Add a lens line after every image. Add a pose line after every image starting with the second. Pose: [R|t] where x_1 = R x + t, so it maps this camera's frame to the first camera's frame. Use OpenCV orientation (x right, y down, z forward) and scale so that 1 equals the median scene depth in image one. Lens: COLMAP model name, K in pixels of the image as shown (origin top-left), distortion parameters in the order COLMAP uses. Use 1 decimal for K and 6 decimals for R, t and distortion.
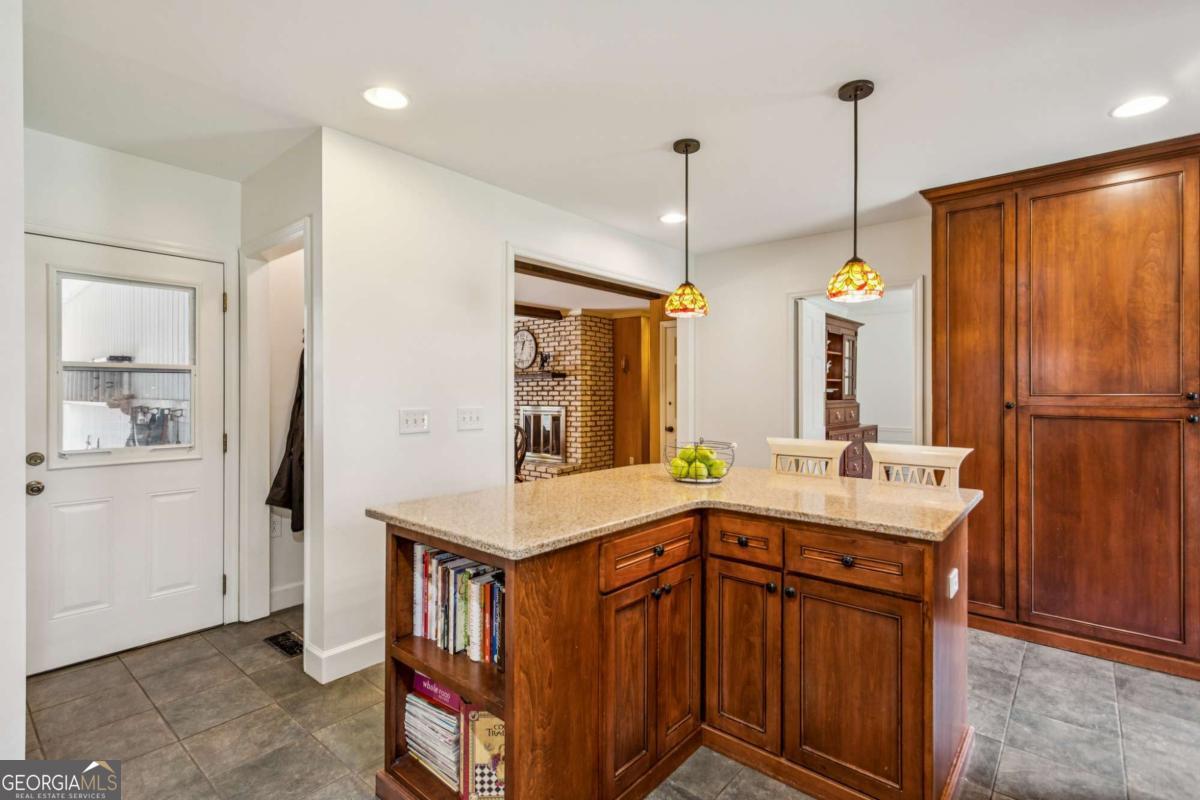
lens RADIAL K [[572.4, 0, 595.0], [0, 572.4, 396.0], [0, 0, 1]] dist [-0.000001, -0.000009]
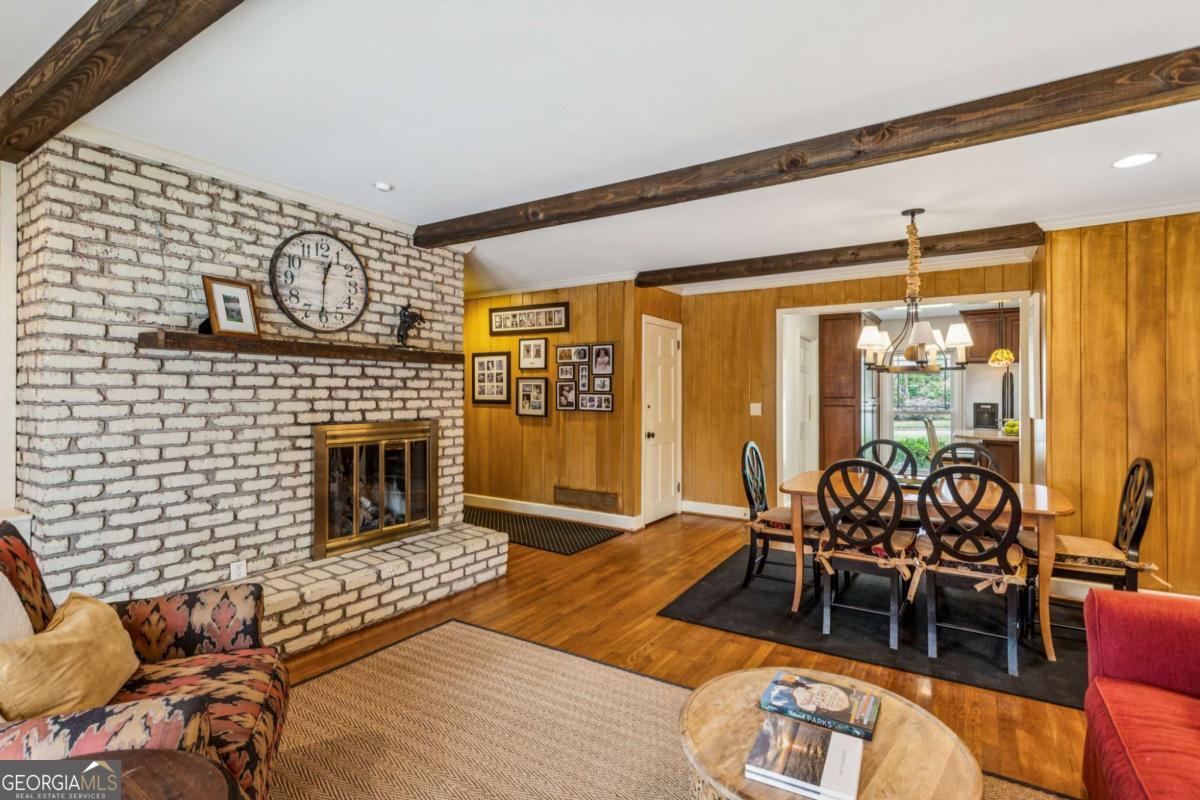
lens RADIAL K [[572.4, 0, 595.0], [0, 572.4, 396.0], [0, 0, 1]] dist [-0.000001, -0.000009]
pose [[-0.141482, -0.001916, 0.989939, -0.556384], [-0.000061, 0.999998, 0.001927, -0.003880], [-0.989941, 0.000213, -0.141482, 0.890307]]
